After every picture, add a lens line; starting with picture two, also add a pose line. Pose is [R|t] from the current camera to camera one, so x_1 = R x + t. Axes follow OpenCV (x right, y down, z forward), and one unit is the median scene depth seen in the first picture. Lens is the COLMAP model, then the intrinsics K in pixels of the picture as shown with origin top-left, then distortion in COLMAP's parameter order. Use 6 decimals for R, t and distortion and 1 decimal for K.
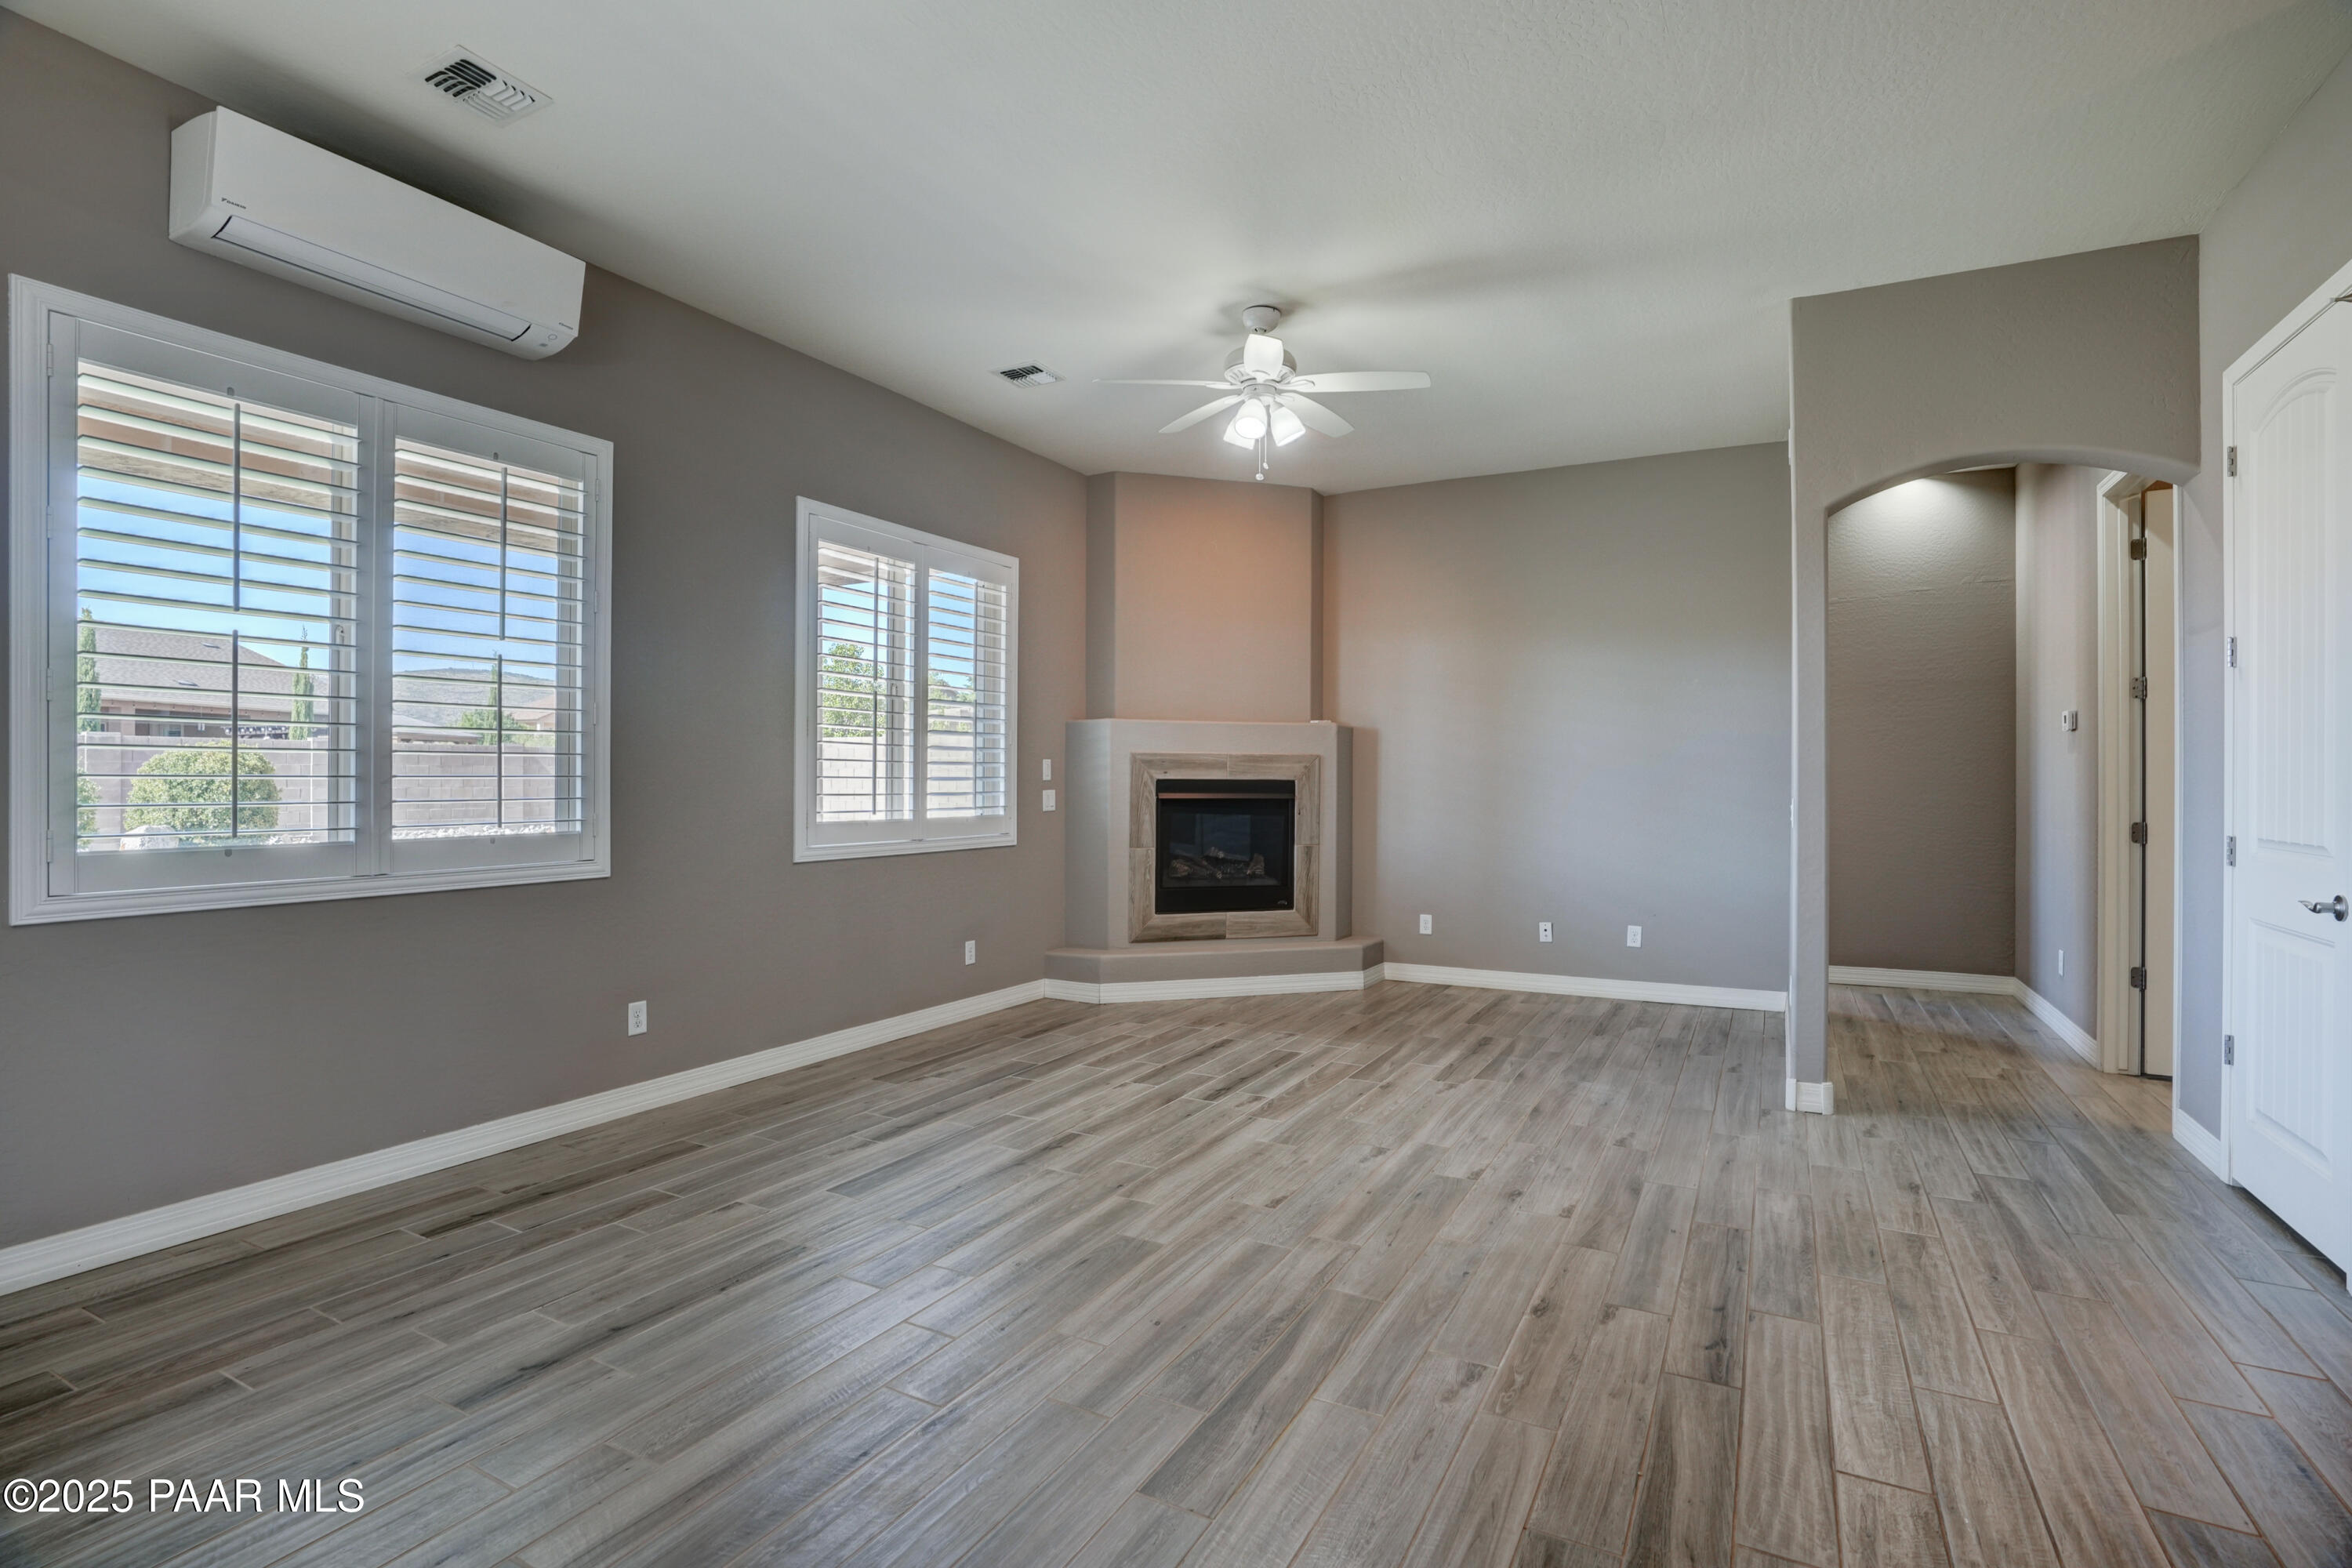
lens RADIAL K [[1137.3, 0, 1192.2], [0, 1137.3, 779.6], [0, 0, 1]] dist [-0.052950, 0.017504]
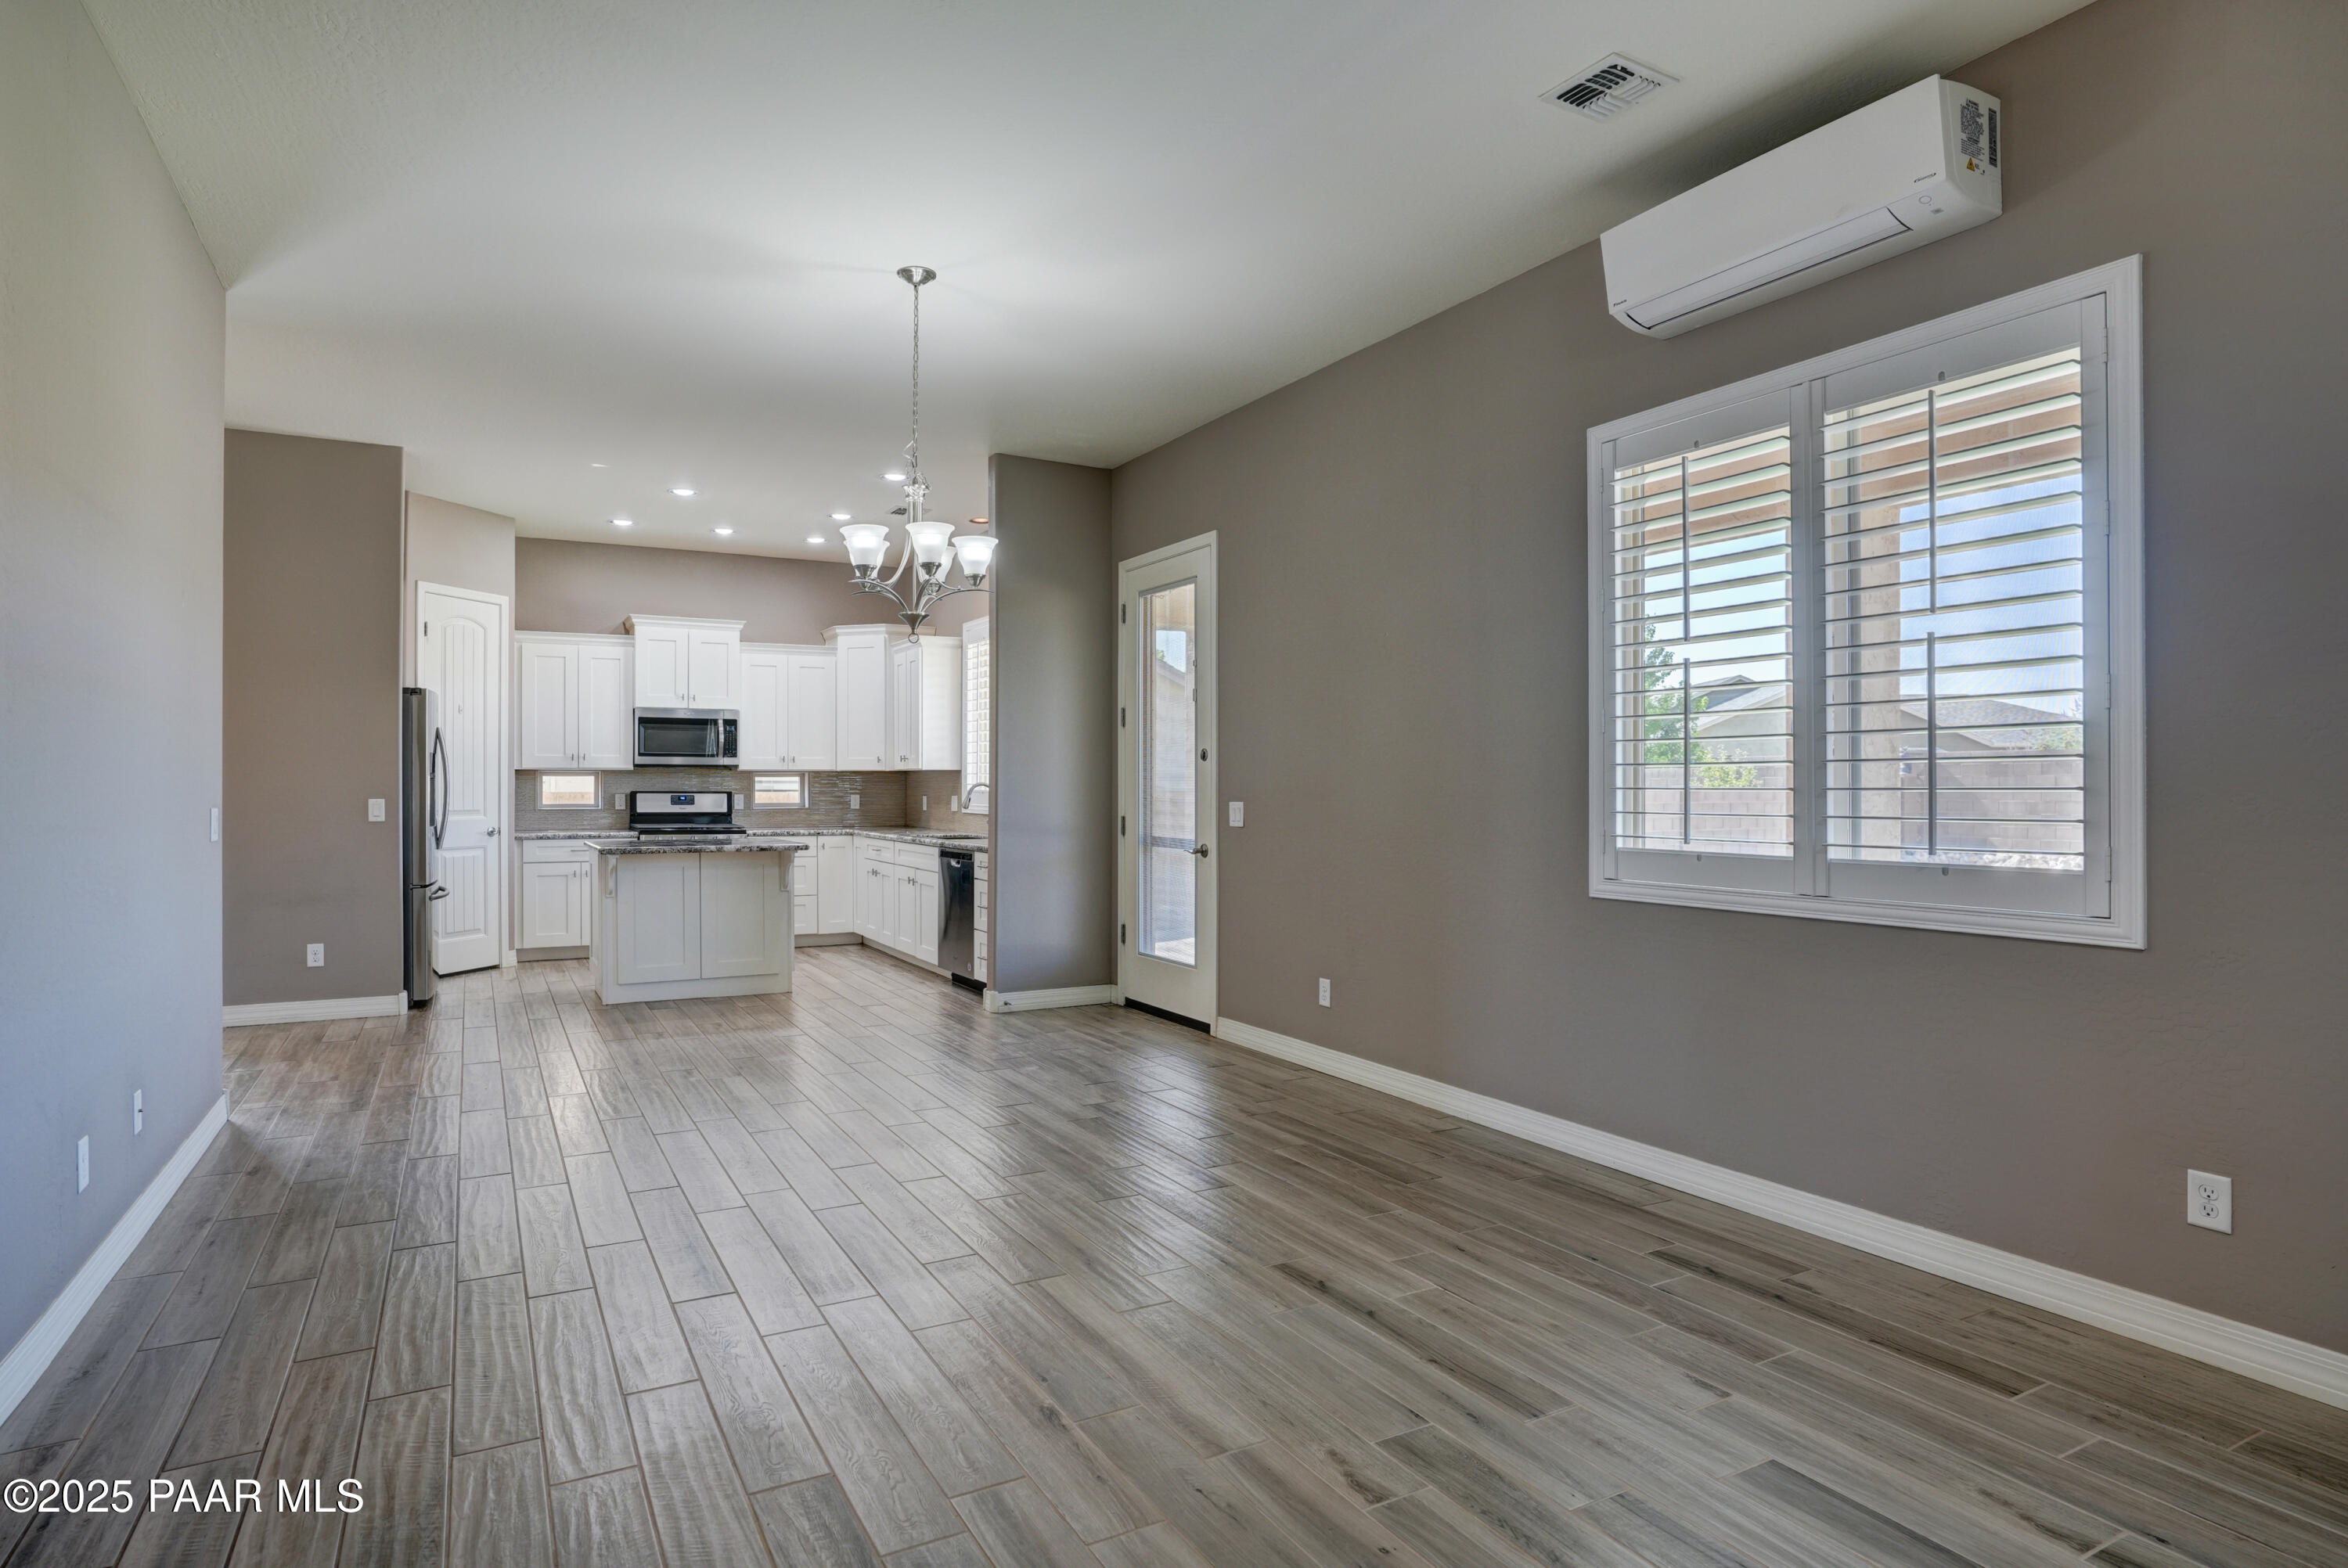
lens RADIAL K [[1219.8, 0, 1116.3], [0, 1219.8, 794.6], [0, 0, 1]] dist [-0.047145, 0.015132]
pose [[-0.562792, 0.000312, -0.826598, 0.345247], [-0.004141, 0.999986, 0.003197, 0.000890], [0.826588, 0.005222, -0.562783, 0.889800]]
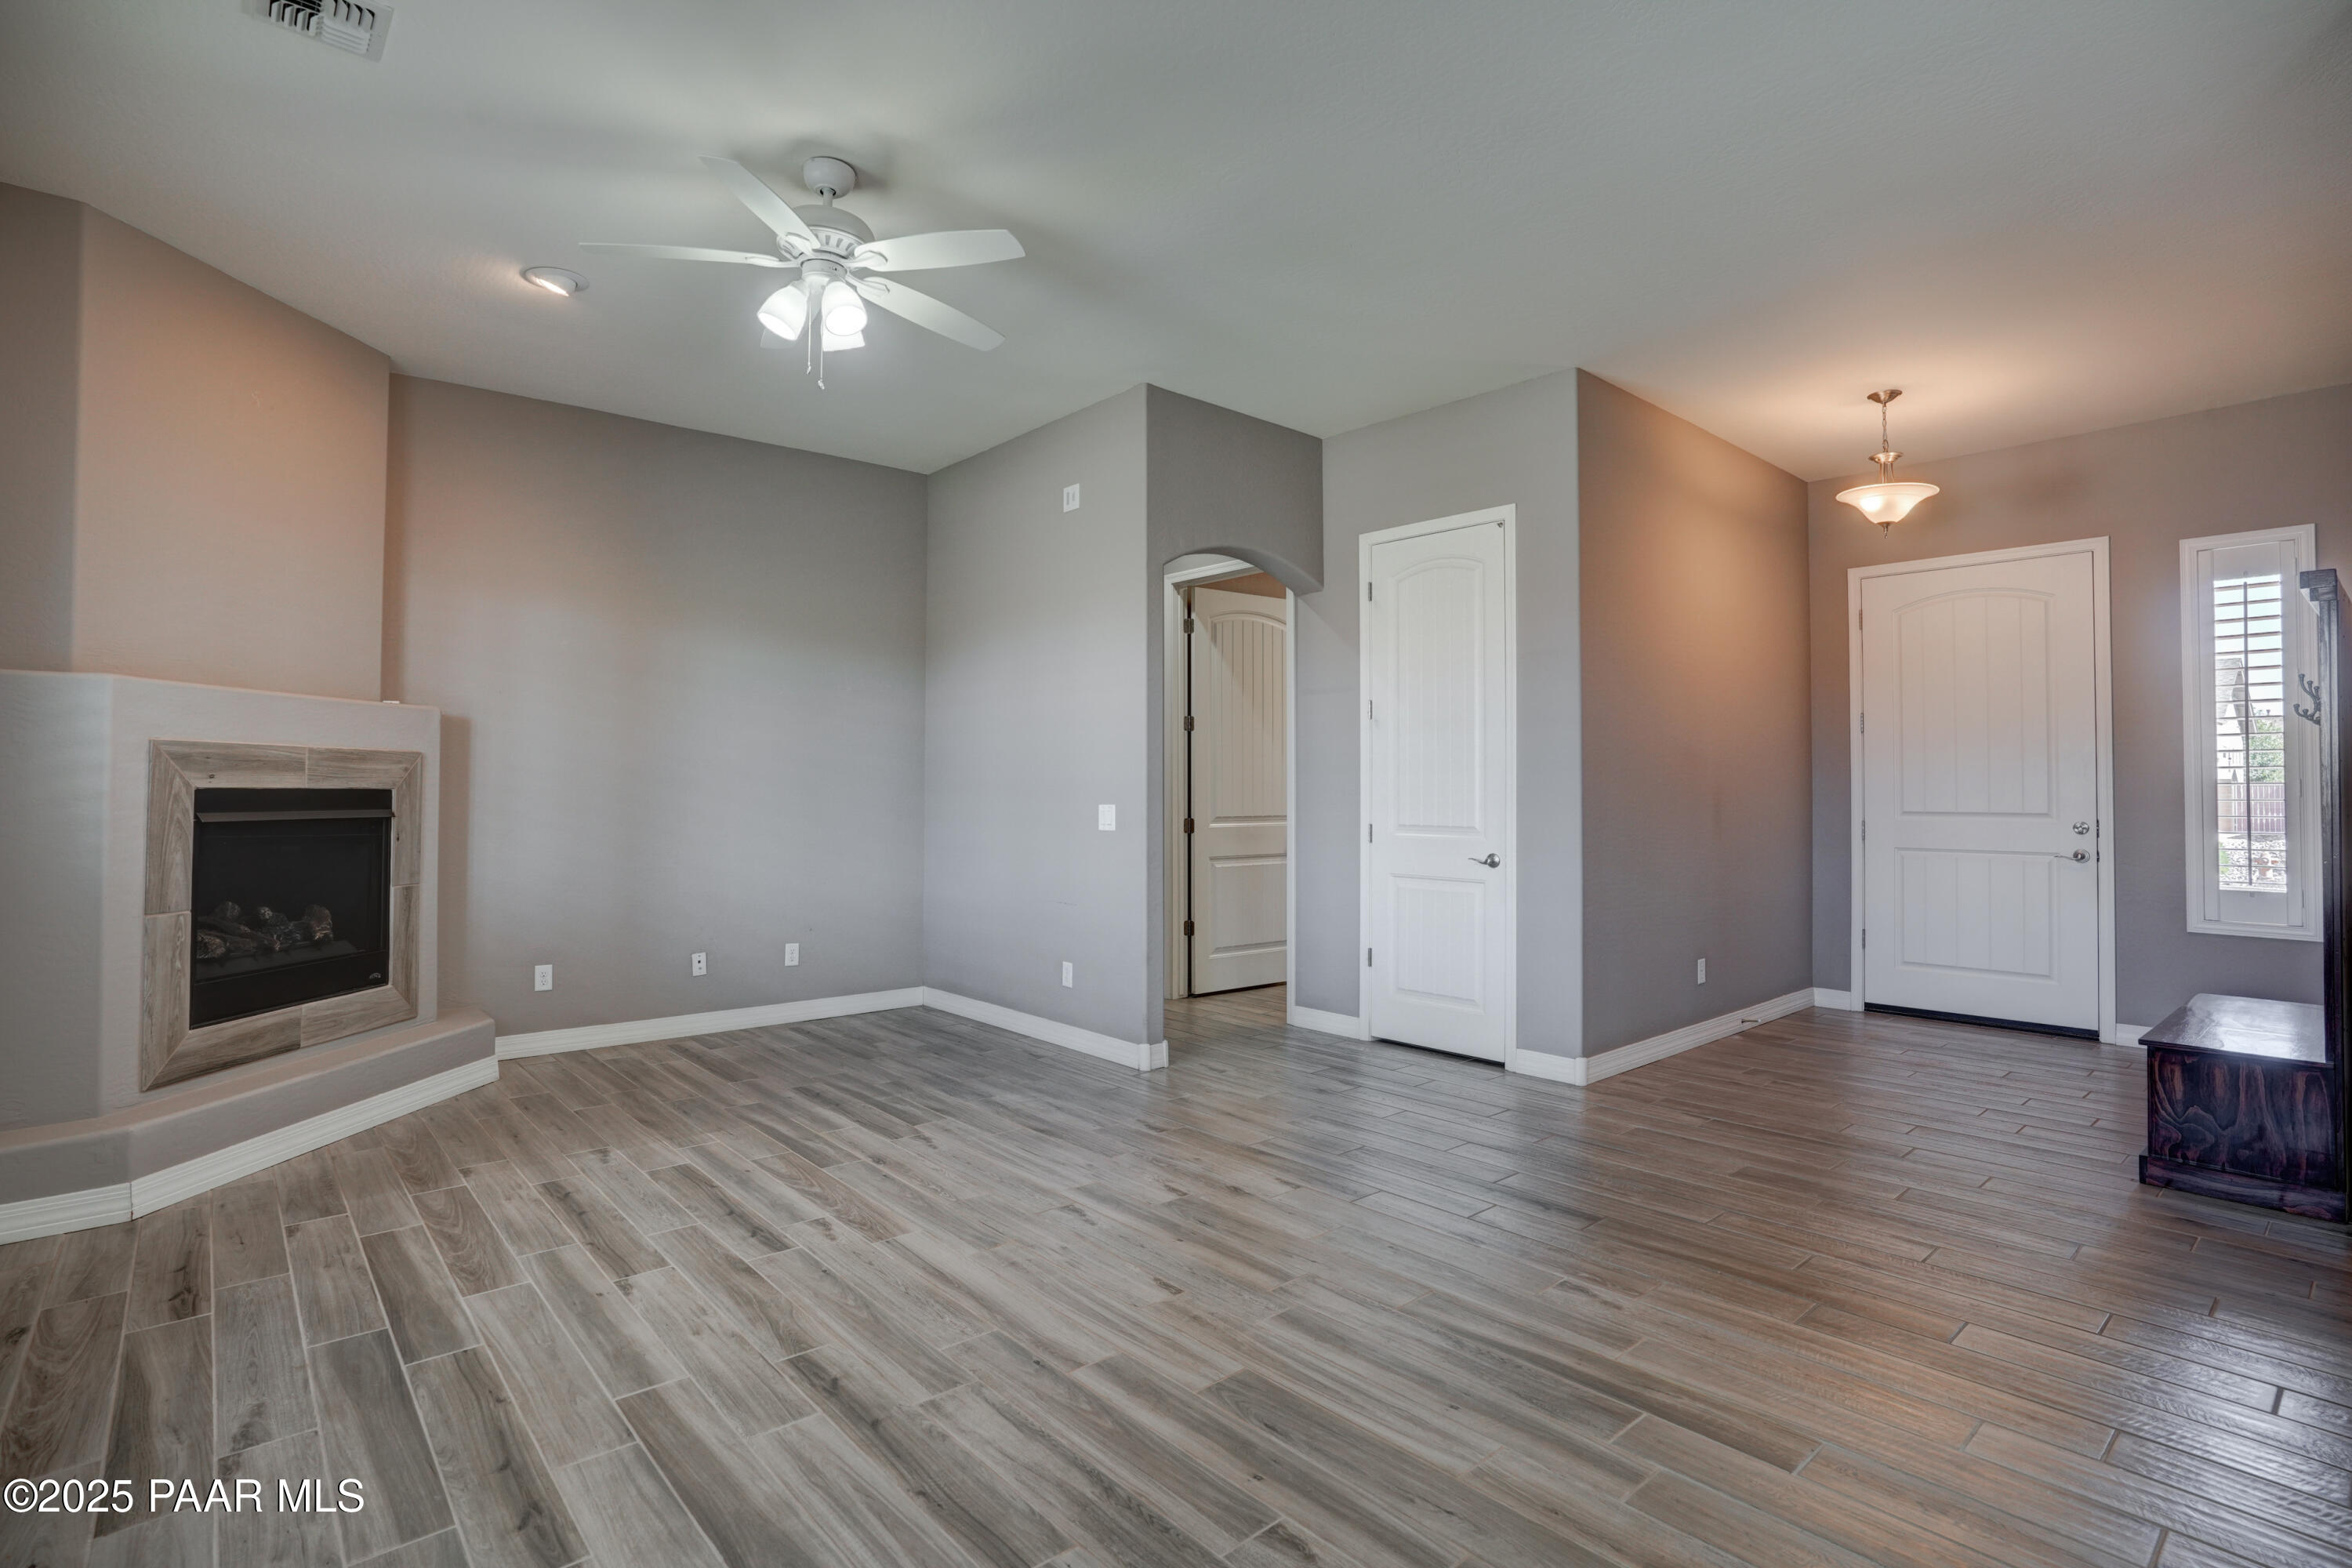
lens RADIAL K [[1137.3, 0, 1177.1], [0, 1137.3, 766.5], [0, 0, 1]] dist [-0.052950, 0.017504]
pose [[0.352099, 0.015352, 0.935837, -0.595753], [-0.000357, 0.999868, -0.016268, -0.004513], [-0.935963, 0.005394, 0.352058, 0.566717]]
